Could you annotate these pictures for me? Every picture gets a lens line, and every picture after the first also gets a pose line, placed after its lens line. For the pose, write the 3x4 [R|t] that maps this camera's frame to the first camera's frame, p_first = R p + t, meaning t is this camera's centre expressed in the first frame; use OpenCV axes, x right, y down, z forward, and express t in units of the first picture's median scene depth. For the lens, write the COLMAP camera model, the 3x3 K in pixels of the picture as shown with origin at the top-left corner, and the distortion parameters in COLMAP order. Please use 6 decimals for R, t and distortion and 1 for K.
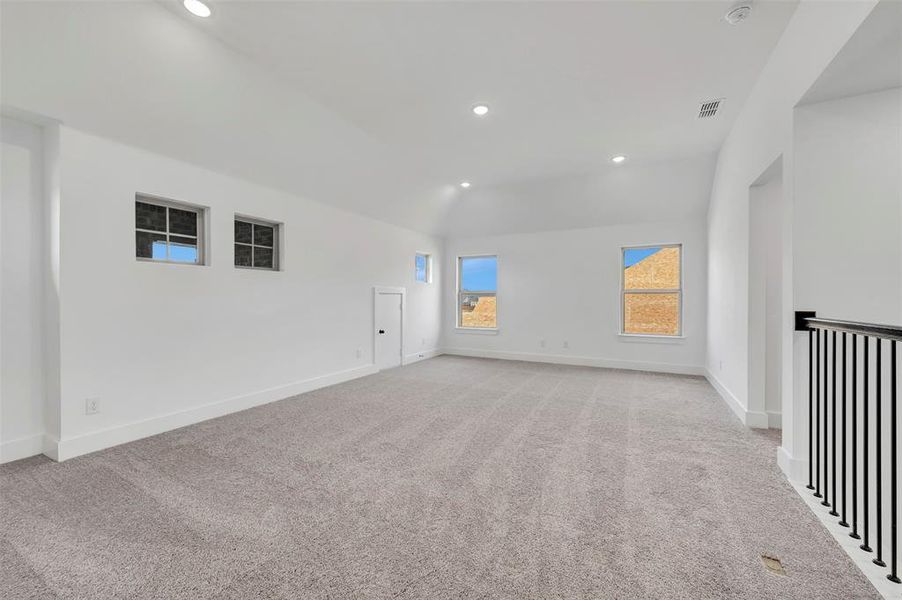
lens RADIAL K [[356.0, 0, 447.2], [0, 356.0, 296.2], [0, 0, 1]] dist [0.000676, 0.000022]
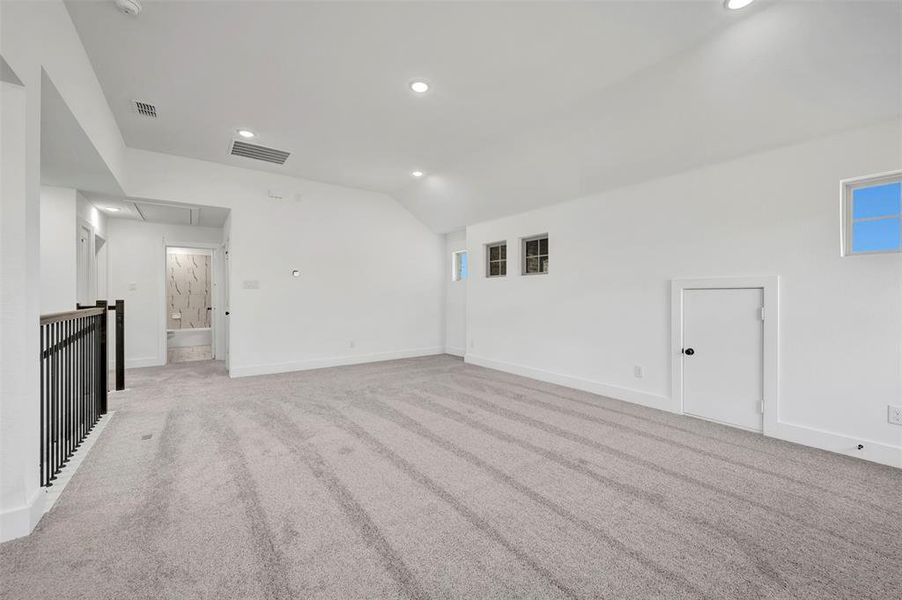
lens RADIAL K [[356.0, 0, 447.2], [0, 356.0, 296.2], [0, 0, 1]] dist [0.000676, 0.000022]
pose [[-0.434848, -0.008641, -0.900462, 0.780298], [-0.004466, 0.999962, -0.007440, 0.015228], [0.900493, 0.000786, -0.434871, 1.274782]]
